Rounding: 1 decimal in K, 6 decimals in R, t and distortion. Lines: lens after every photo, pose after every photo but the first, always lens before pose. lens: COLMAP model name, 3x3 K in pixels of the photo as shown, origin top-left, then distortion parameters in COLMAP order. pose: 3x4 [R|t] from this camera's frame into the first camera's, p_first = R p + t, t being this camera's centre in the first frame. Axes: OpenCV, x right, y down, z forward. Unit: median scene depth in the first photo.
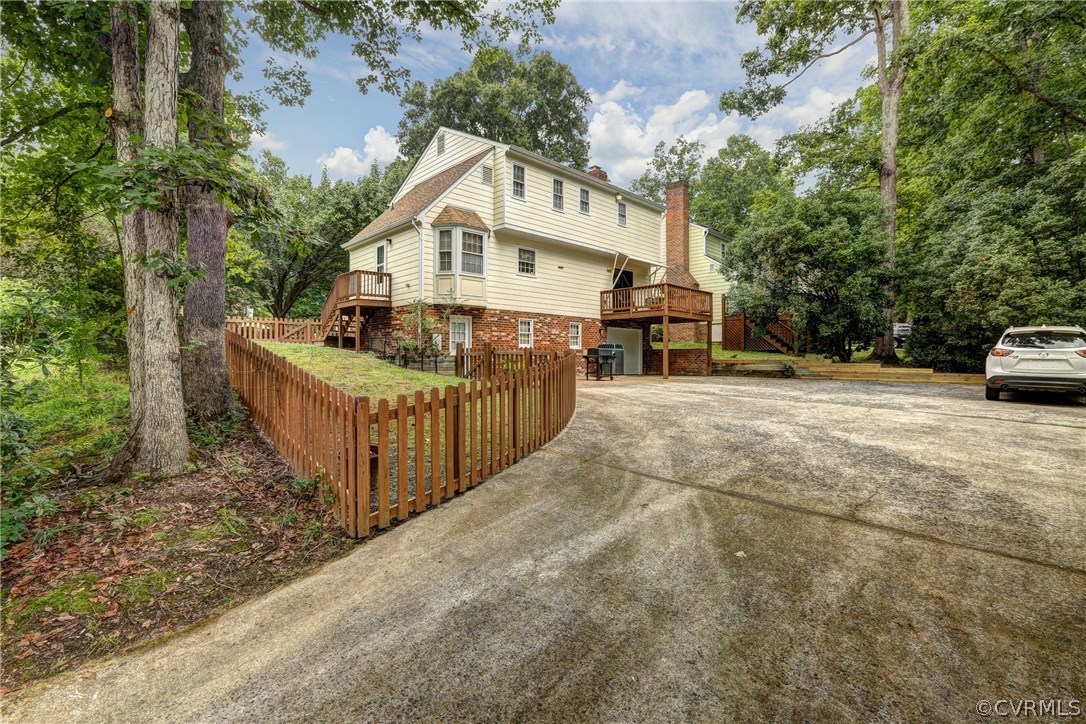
lens RADIAL K [[495.8, 0, 543.0], [0, 495.8, 362.0], [0, 0, 1]] dist [-0.042513, 0.022683]
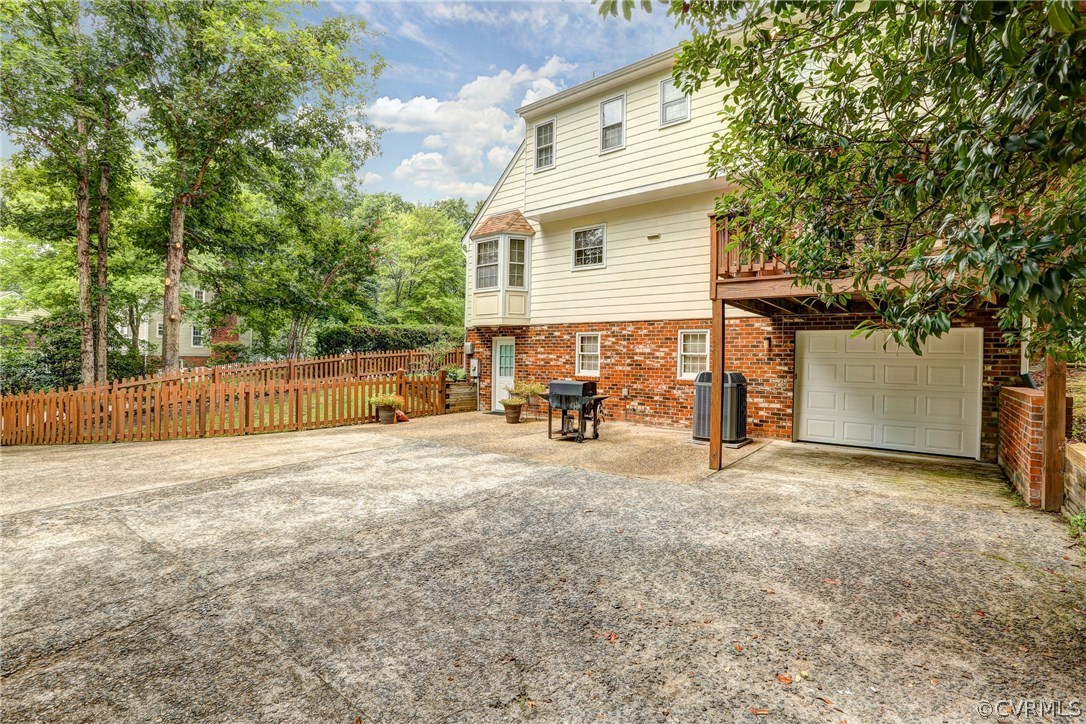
lens RADIAL K [[498.1, 0, 540.1], [0, 498.1, 366.2], [0, 0, 1]] dist [-0.057281, 0.022838]
pose [[0.131905, 0.012095, -0.991189, 0.652158], [-0.019974, 0.999755, 0.009542, -0.048652], [0.991061, 0.018539, 0.132115, 0.883289]]
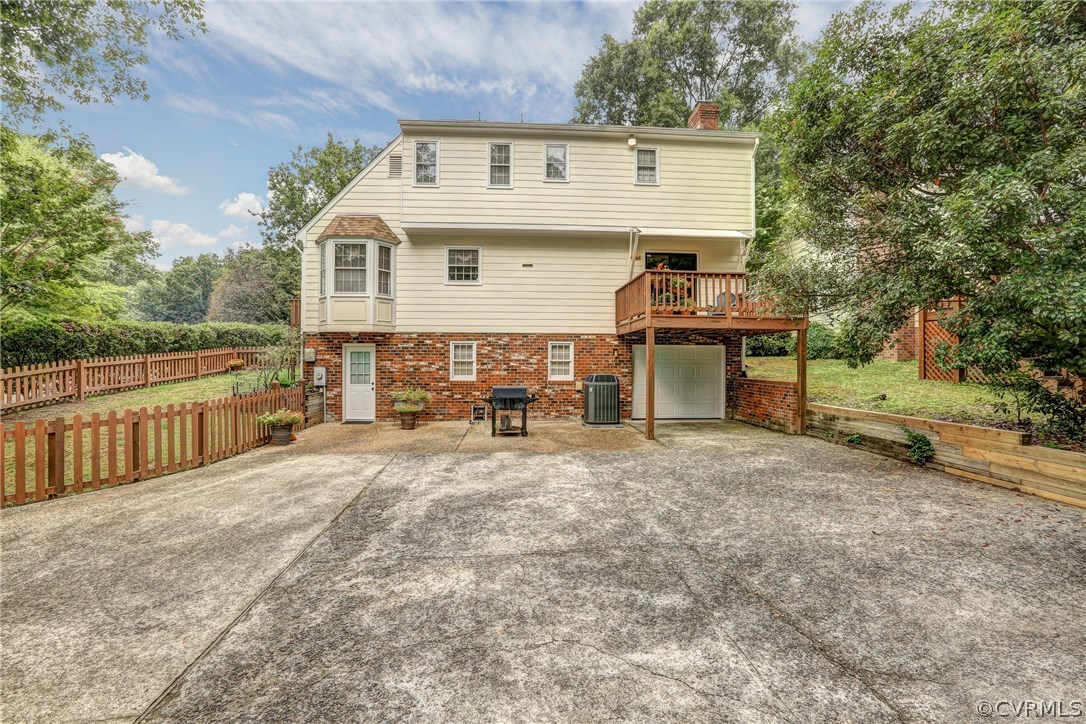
lens RADIAL K [[498.6, 0, 543.0], [0, 498.6, 362.0], [0, 0, 1]] dist [-0.052560, 0.019082]
pose [[0.764368, 0.001051, -0.644779, 0.566131], [-0.003636, 0.999990, -0.002680, -0.057026], [0.644770, 0.004392, 0.764364, 0.524021]]
